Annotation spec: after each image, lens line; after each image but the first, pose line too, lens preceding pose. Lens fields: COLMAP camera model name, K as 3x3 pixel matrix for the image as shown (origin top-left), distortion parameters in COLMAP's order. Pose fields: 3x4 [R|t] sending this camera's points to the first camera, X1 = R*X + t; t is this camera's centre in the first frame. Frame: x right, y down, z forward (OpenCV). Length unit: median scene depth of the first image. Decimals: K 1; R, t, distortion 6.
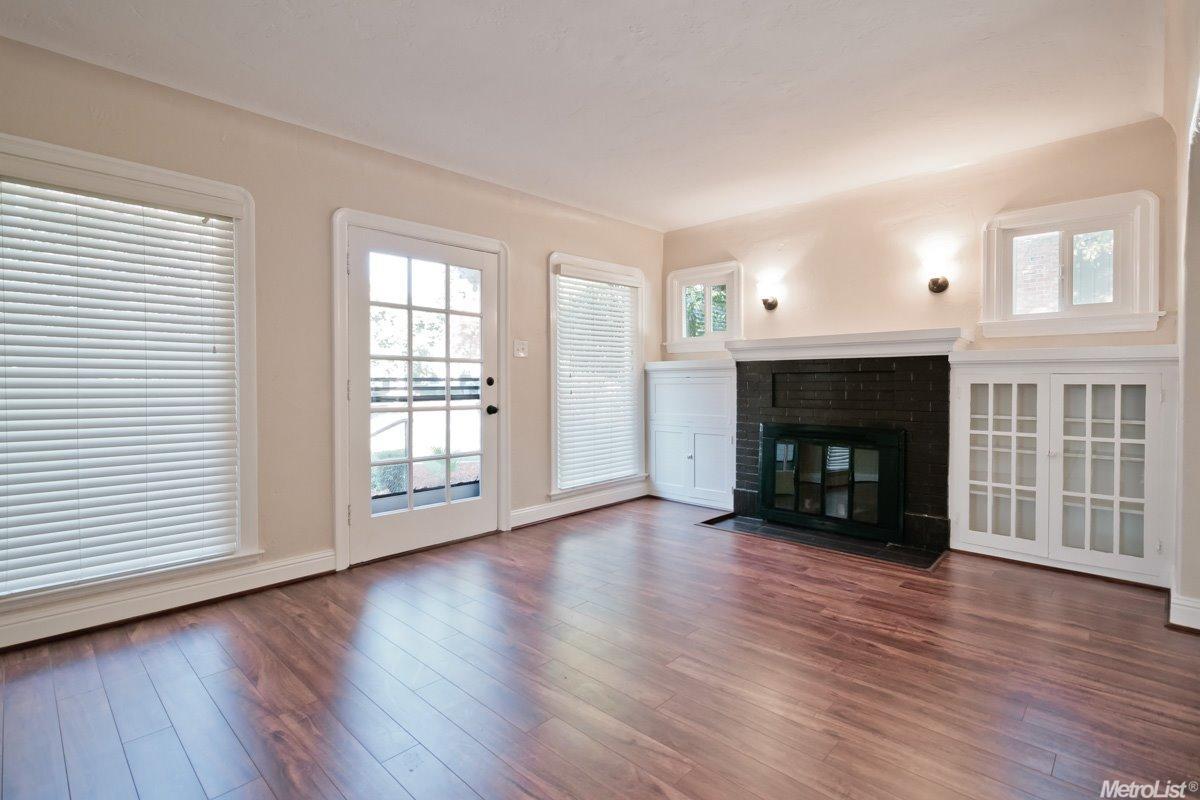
lens RADIAL K [[566.5, 0, 600.8], [0, 566.5, 381.0], [0, 0, 1]] dist [0.000840, -0.000114]
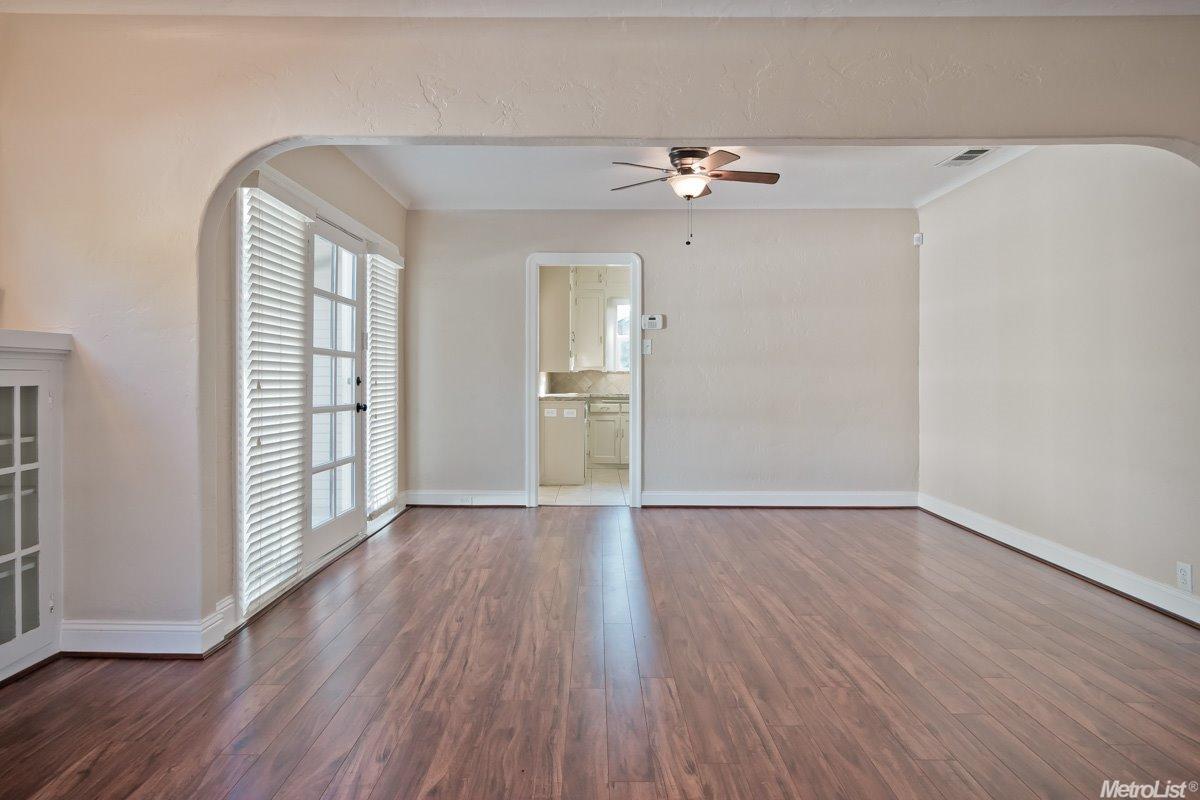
lens RADIAL K [[719.8, 0, 582.7], [0, 719.8, 374.1], [0, 0, 1]] dist [0.000211, -0.000766]
pose [[-0.683438, 0.003776, 0.729999, -0.166063], [0.004323, 0.999990, -0.001125, -0.004324], [-0.729996, 0.002387, -0.683447, 1.003267]]
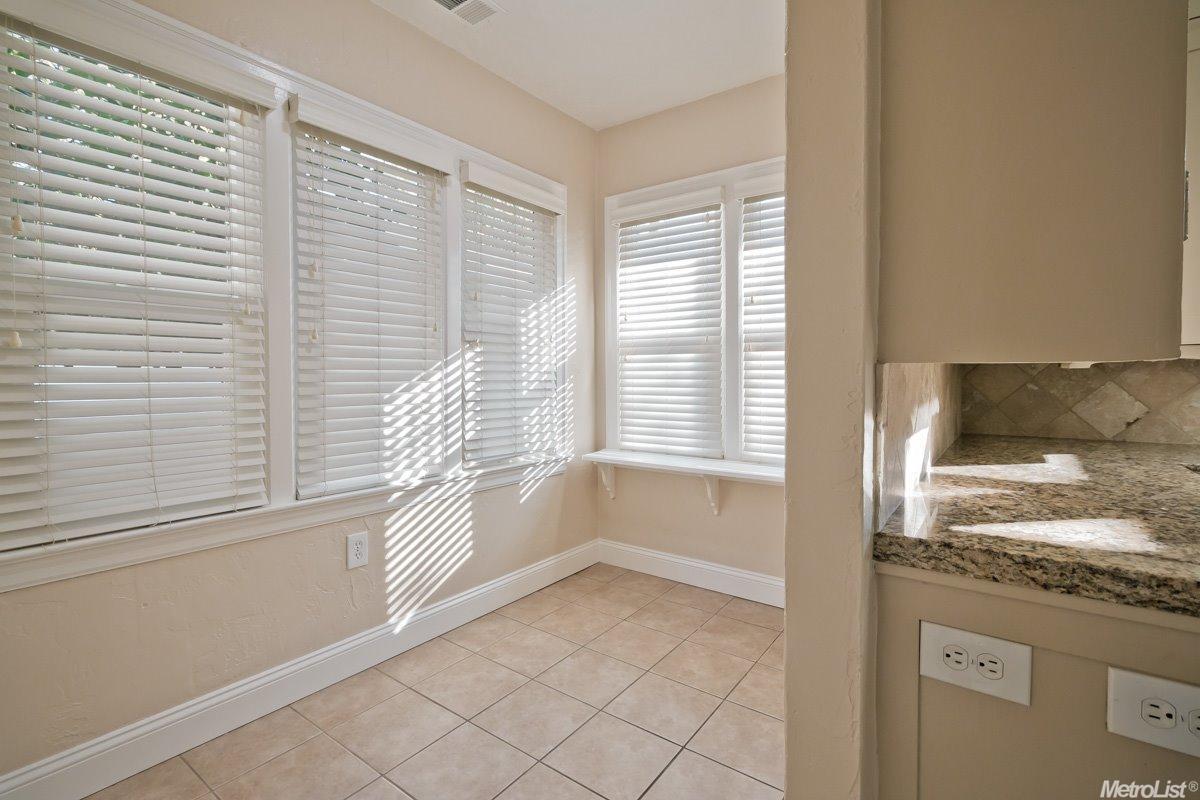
lens RADIAL K [[552.3, 0, 573.8], [0, 552.3, 388.3], [0, 0, 1]] dist [0.001365, -0.000707]
pose [[-0.115951, -0.010650, 0.993198, 1.293258], [0.004793, 0.999925, 0.011282, -0.001302], [-0.993243, 0.006068, -0.115891, -0.230886]]
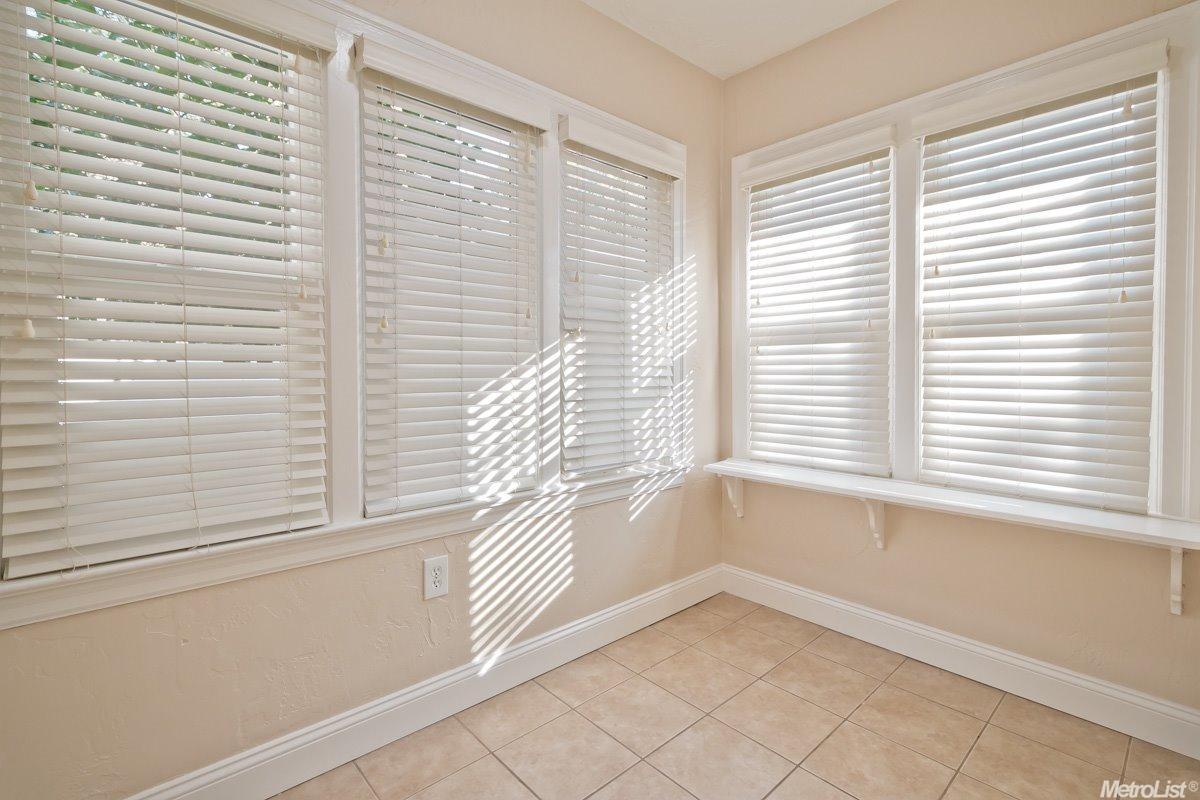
lens RADIAL K [[554.8, 0, 578.4], [0, 554.8, 382.1], [0, 0, 1]] dist [0.002165, 0.000539]
pose [[0.078290, -0.008359, 0.996896, 1.353856], [0.003431, 0.999961, 0.008115, -0.002068], [-0.996925, 0.002785, 0.078316, -0.233916]]
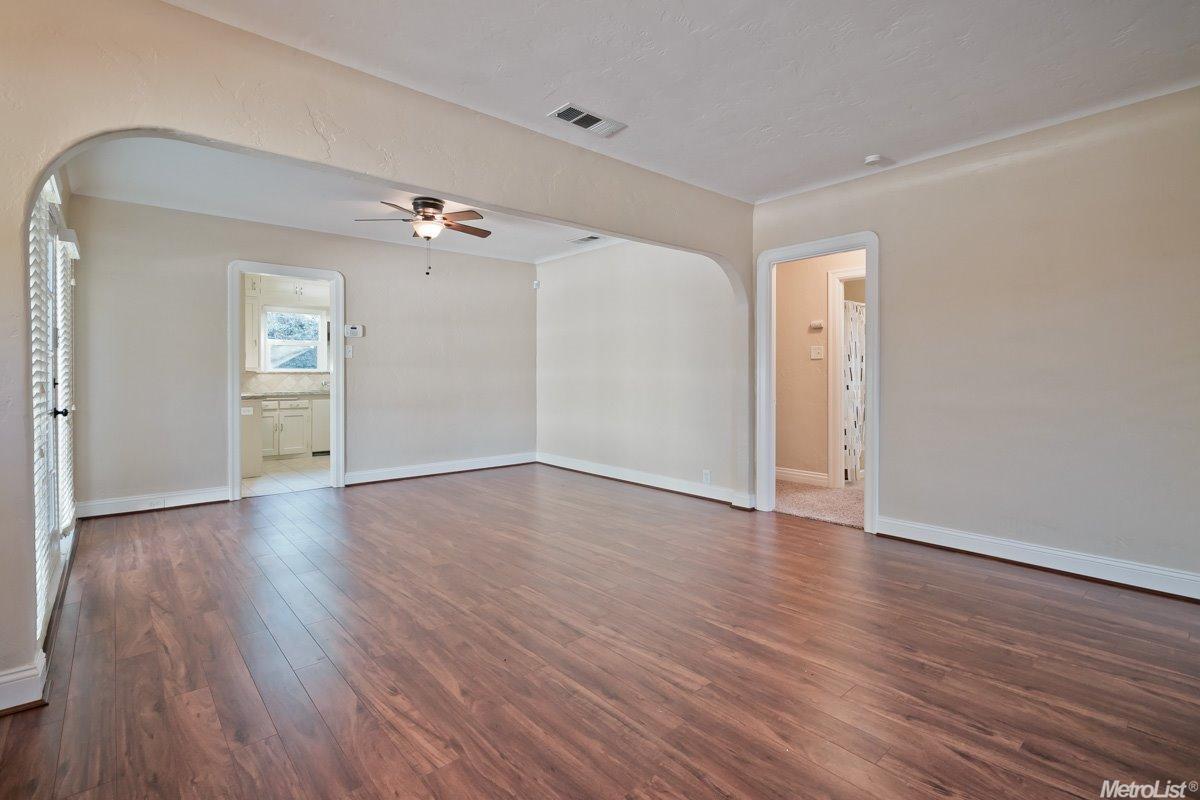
lens RADIAL K [[566.5, 0, 600.8], [0, 566.5, 381.0], [0, 0, 1]] dist [0.000840, -0.000114]
pose [[-0.996055, 0.004592, 0.088617, 0.137910], [0.006020, 0.999856, 0.015858, -0.008325], [-0.088531, 0.016329, -0.995940, 1.271806]]
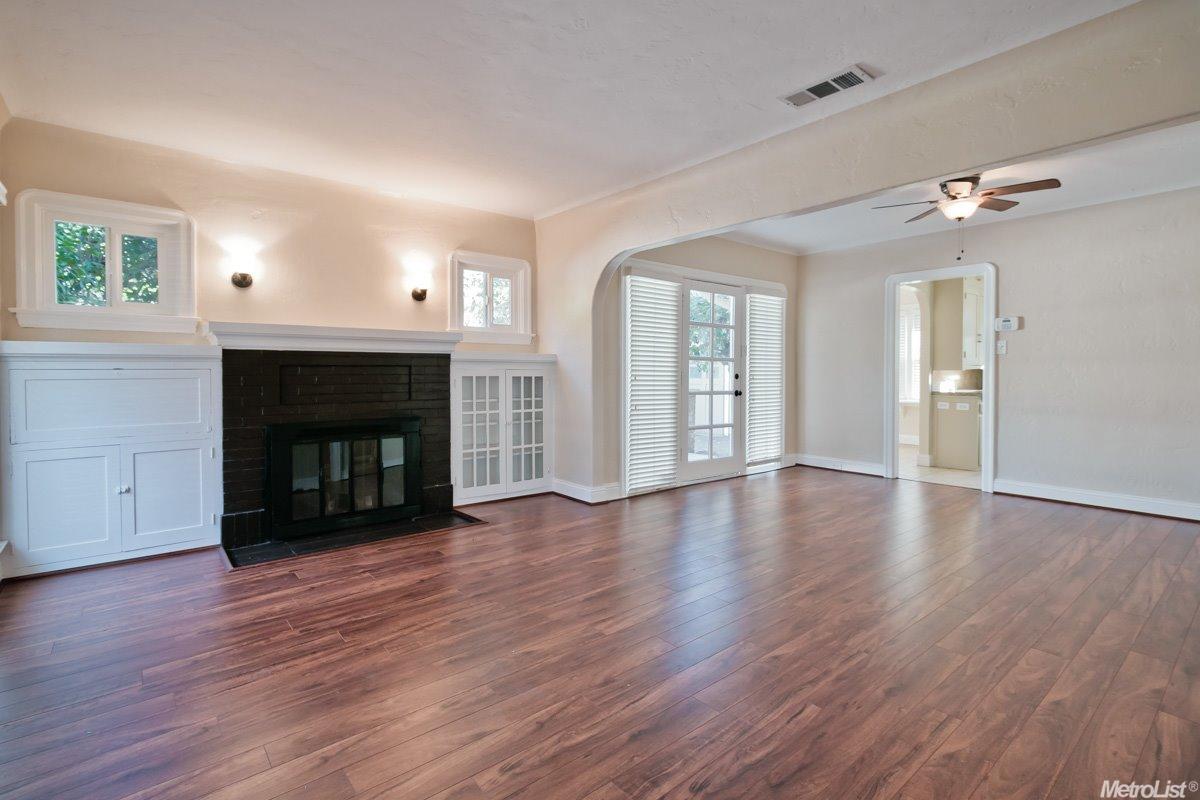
lens RADIAL K [[554.8, 0, 578.4], [0, 554.8, 382.1], [0, 0, 1]] dist [0.002165, 0.000539]
pose [[0.135502, -0.013625, 0.990683, -0.618889], [0.000934, 0.999907, 0.013624, 0.000117], [-0.990777, -0.000921, 0.135502, 0.596175]]
